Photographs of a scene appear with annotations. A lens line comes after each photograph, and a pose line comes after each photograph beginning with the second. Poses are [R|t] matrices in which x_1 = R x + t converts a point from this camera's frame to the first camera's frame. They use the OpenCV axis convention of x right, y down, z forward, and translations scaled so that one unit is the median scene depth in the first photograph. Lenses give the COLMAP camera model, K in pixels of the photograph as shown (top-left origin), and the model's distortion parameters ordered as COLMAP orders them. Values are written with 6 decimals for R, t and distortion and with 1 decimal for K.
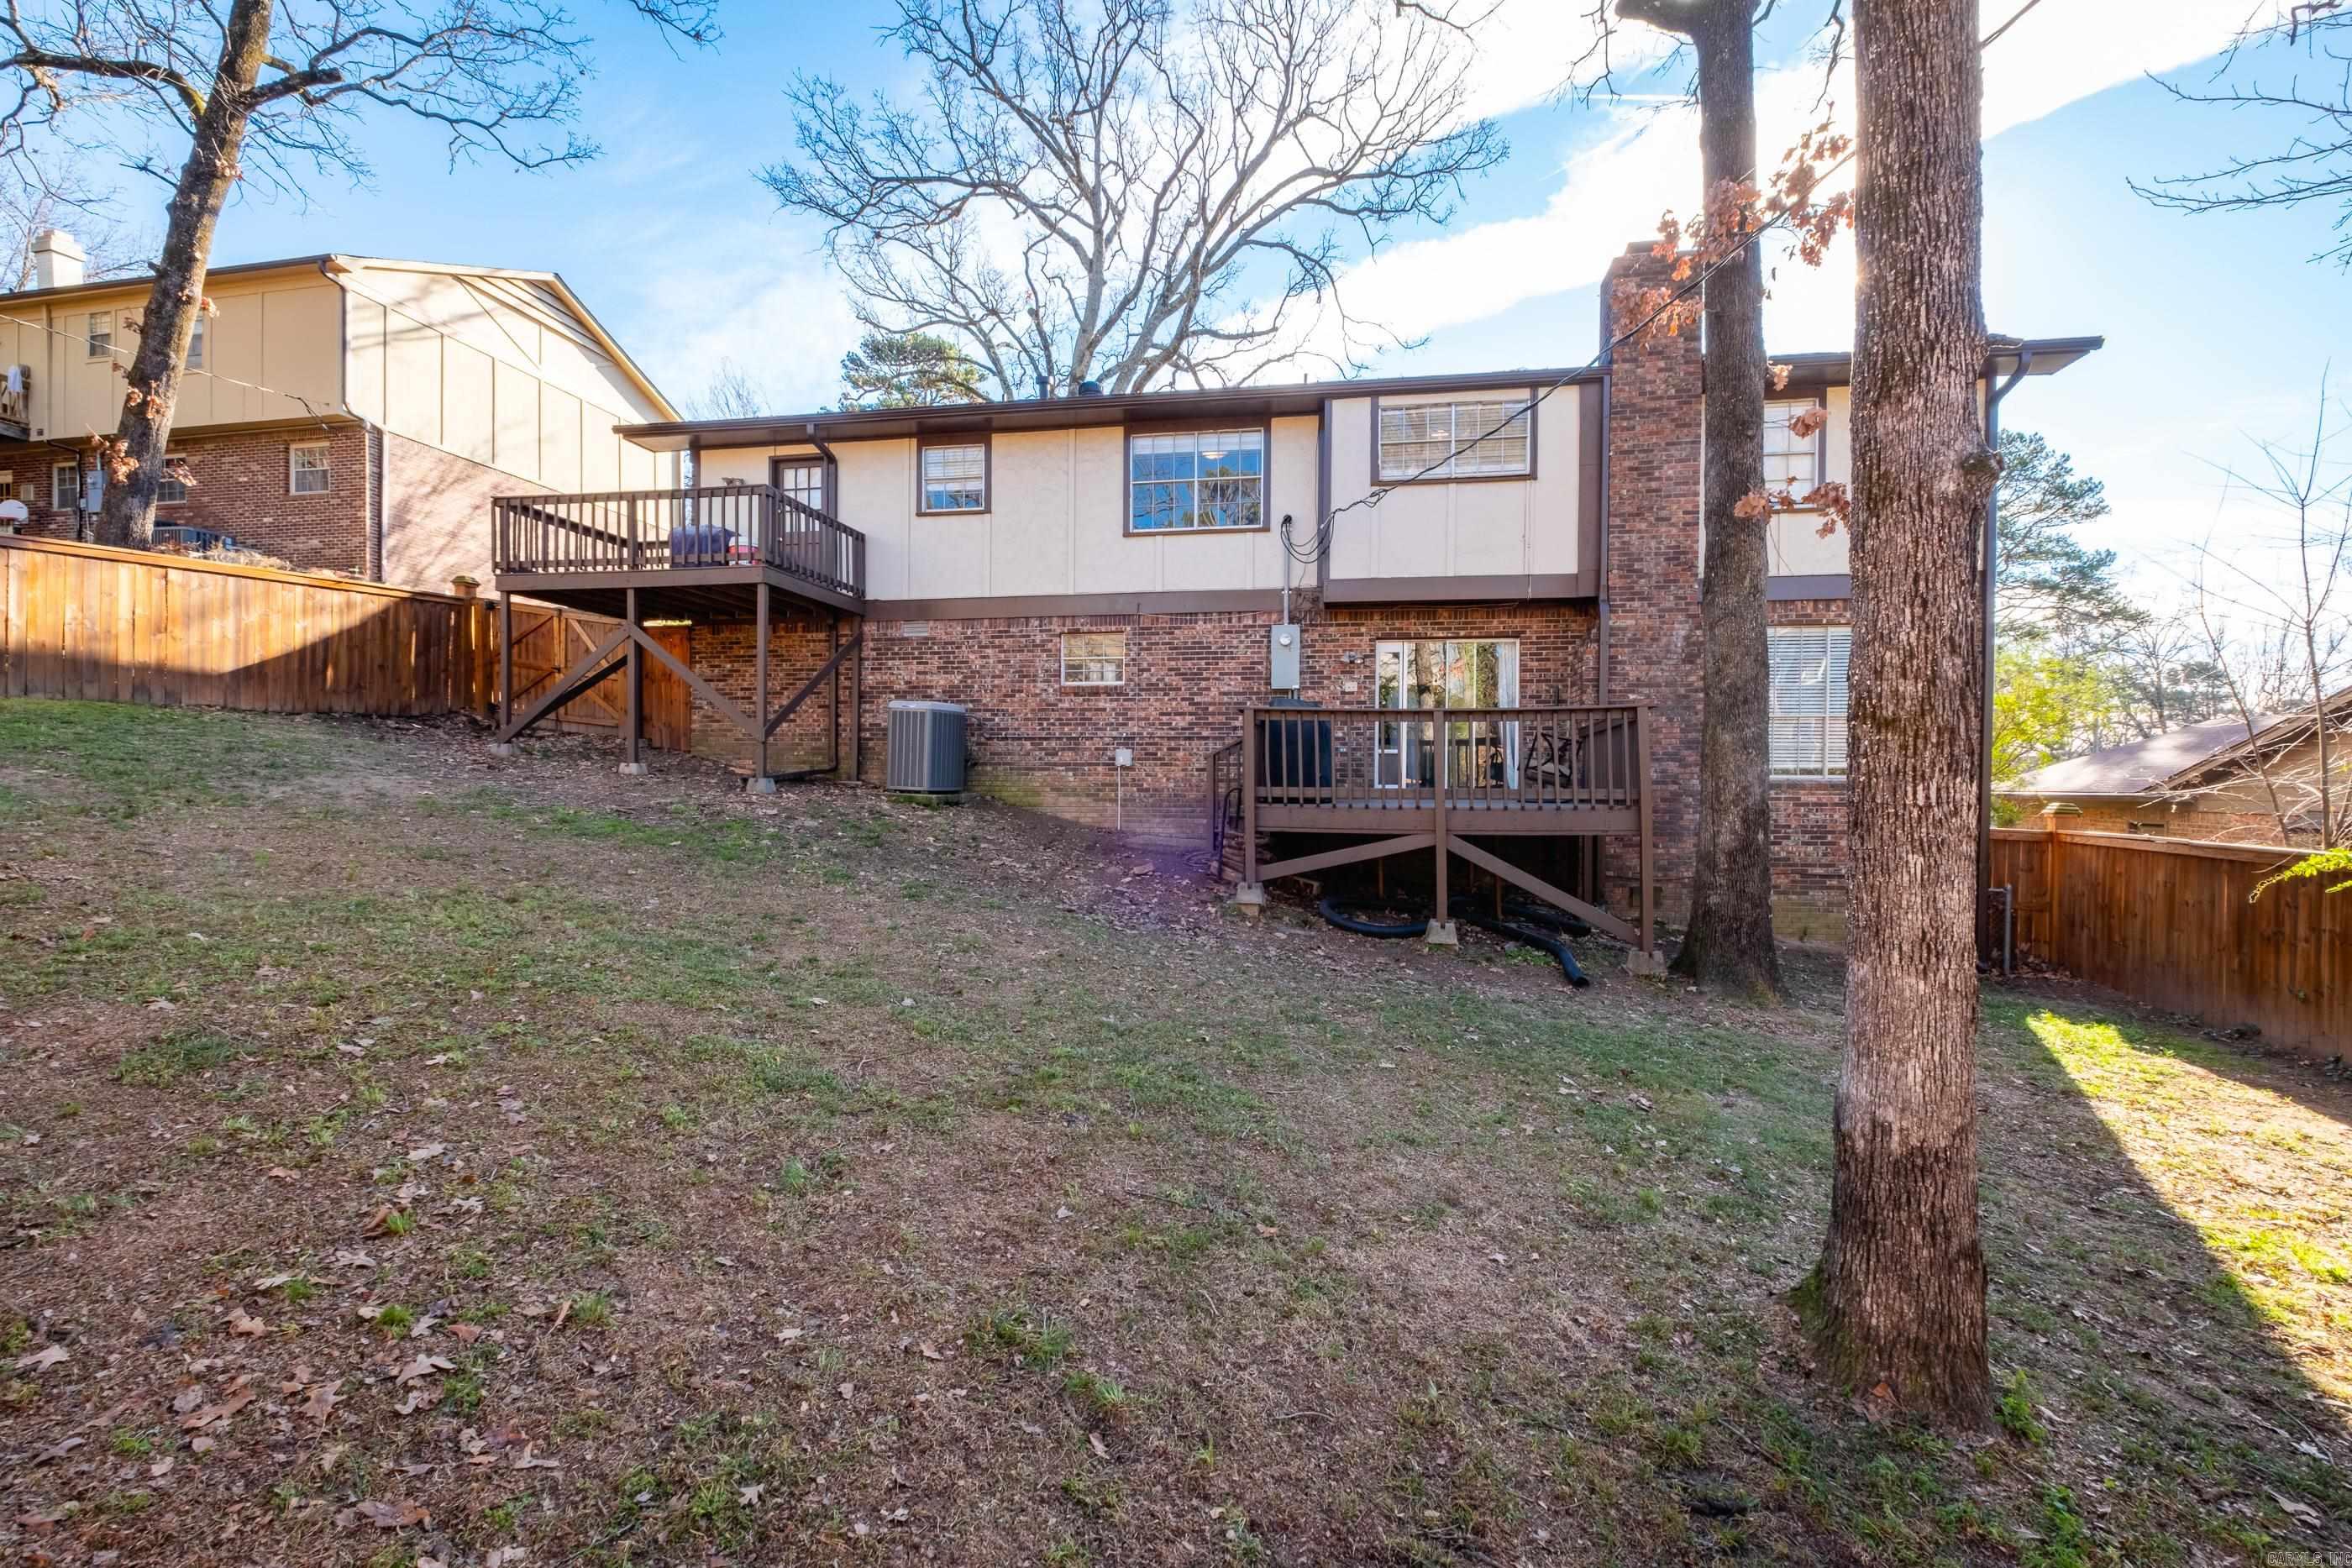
lens RADIAL K [[1035.5, 0, 1177.1], [0, 1035.5, 776.4], [0, 0, 1]] dist [-0.002417, -0.000056]
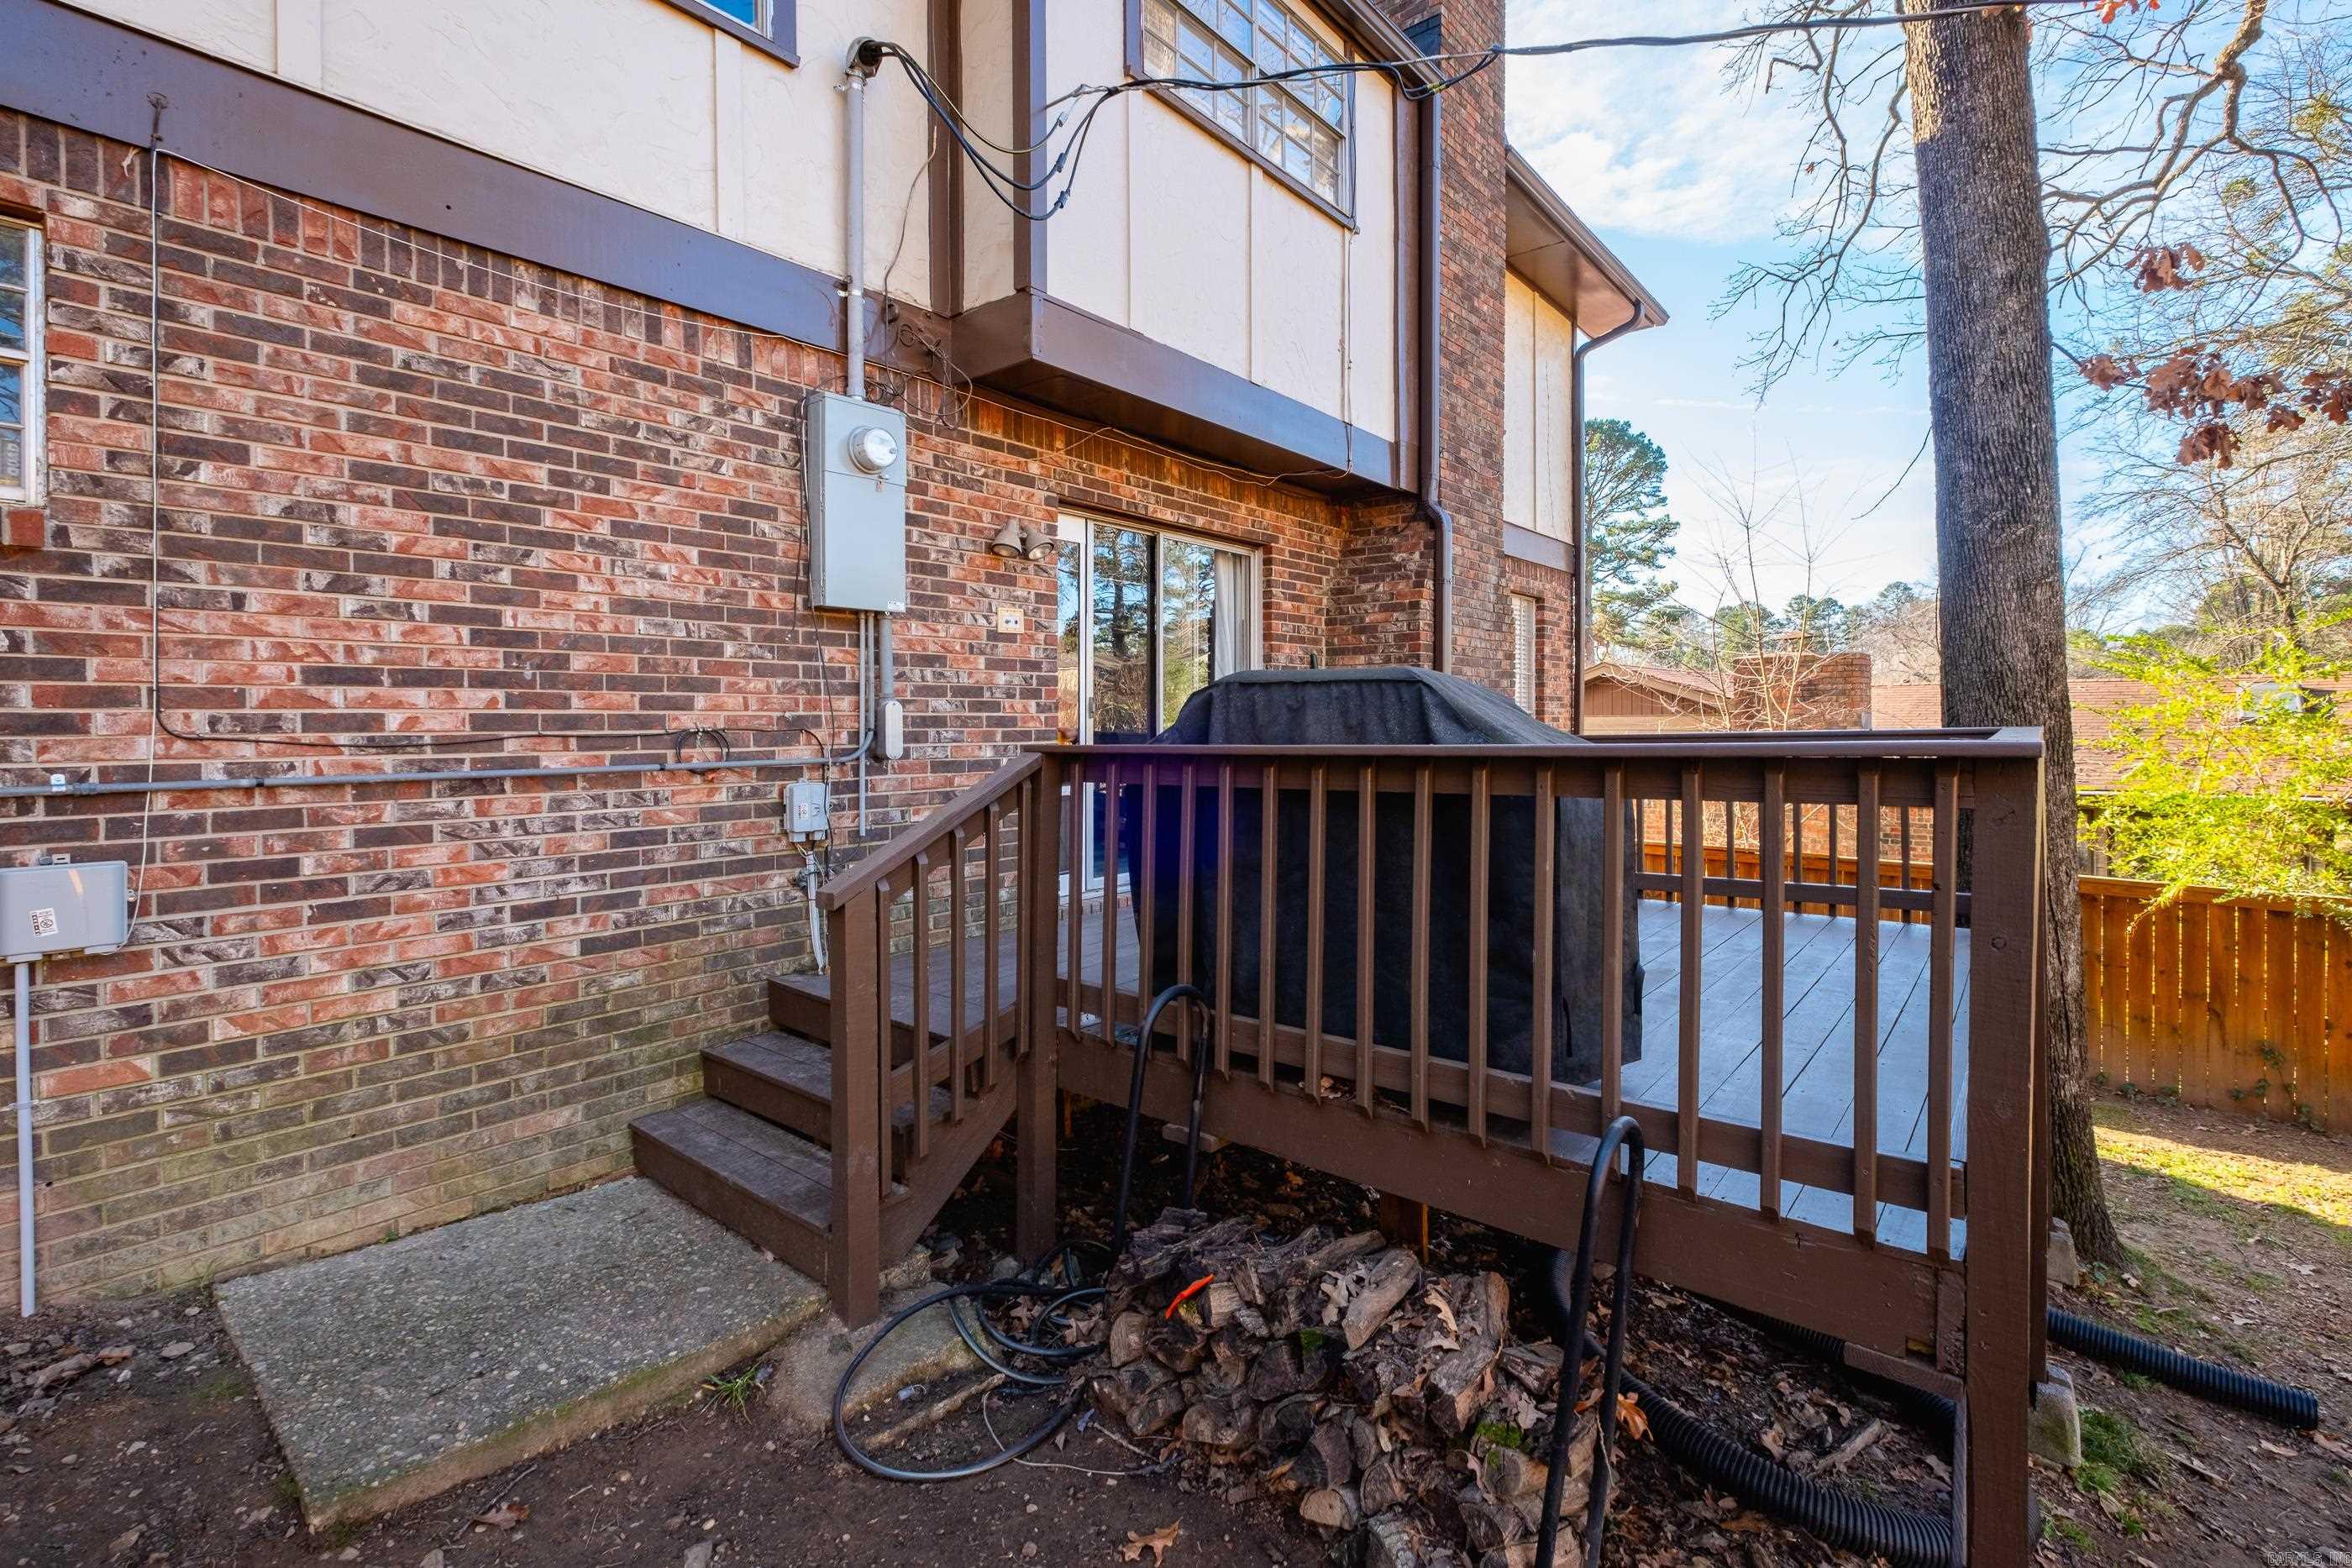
lens RADIAL K [[1035.5, 0, 1212.1], [0, 1035.5, 732.8], [0, 0, 1]] dist [-0.002417, -0.000056]
pose [[0.480132, -0.016054, 0.877049, -0.112787], [0.009352, 0.999869, 0.013182, -0.049746], [-0.877147, 0.001873, 0.480219, 0.741033]]
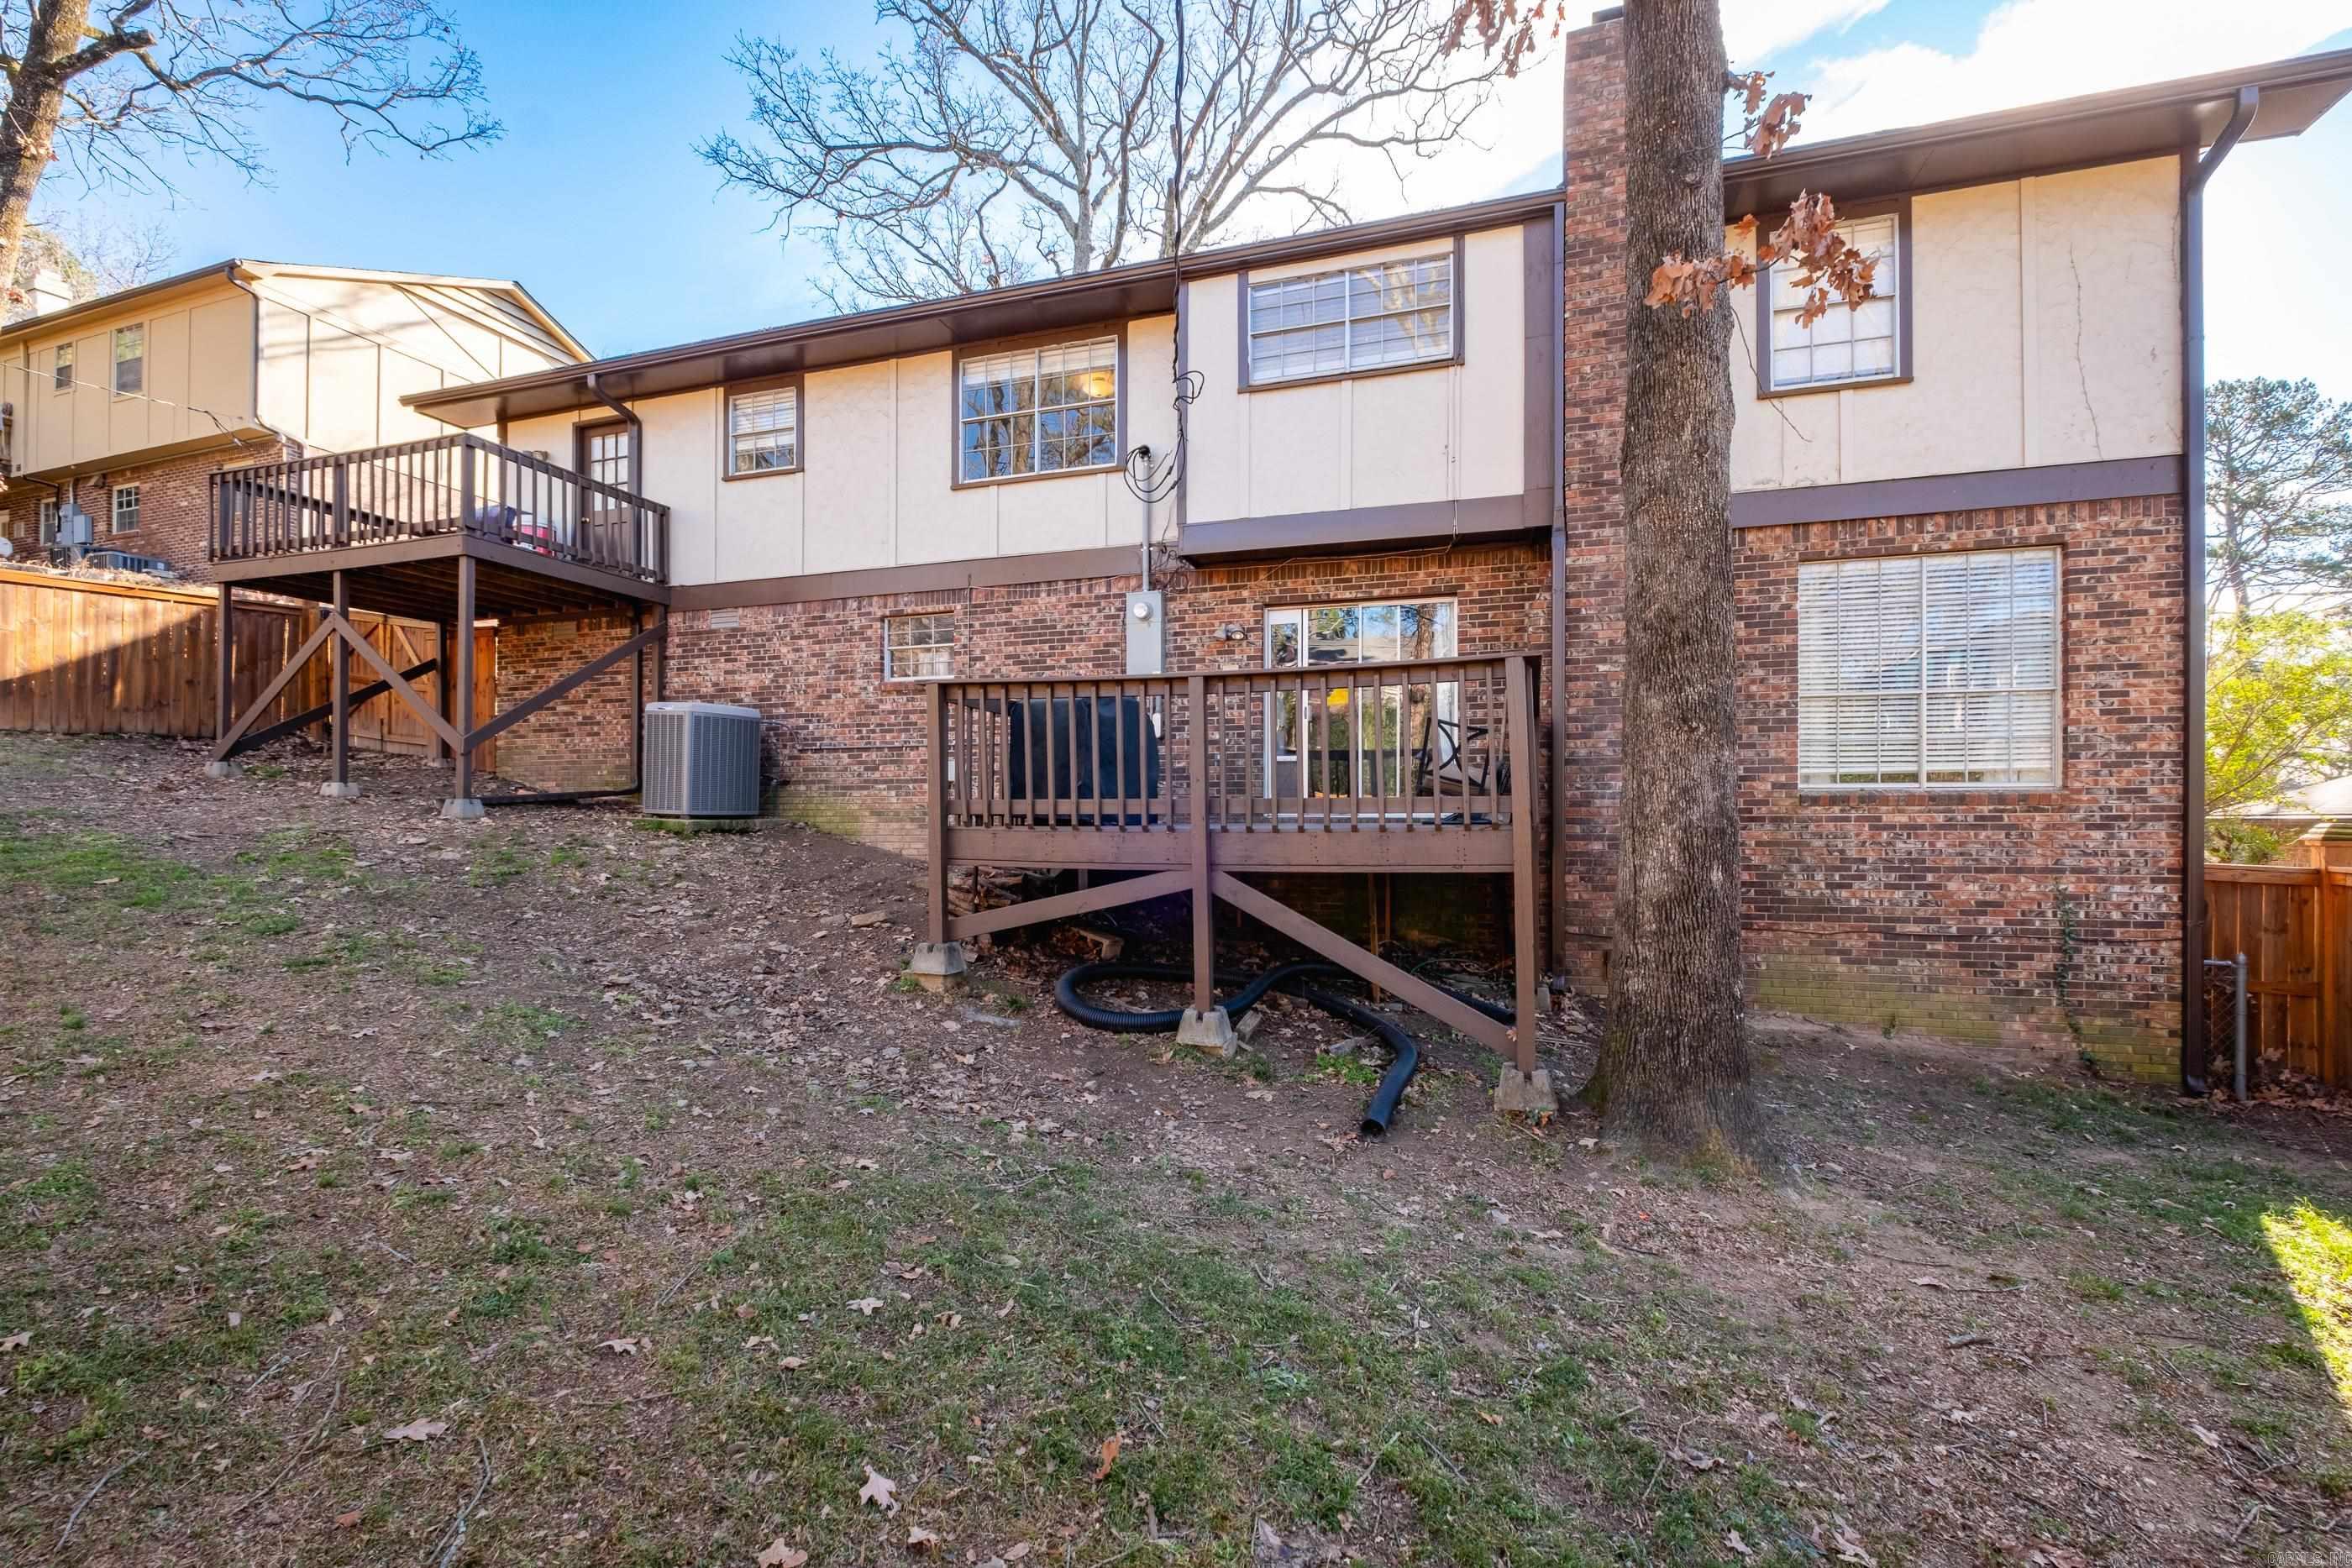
lens RADIAL K [[1035.5, 0, 1173.8], [0, 1035.5, 795.8], [0, 0, 1]] dist [-0.002417, -0.000056]
pose [[0.989509, -0.008033, -0.144251, 0.226947], [0.005639, 0.999840, -0.016996, 0.014273], [0.144364, 0.016004, 0.989395, 0.254940]]
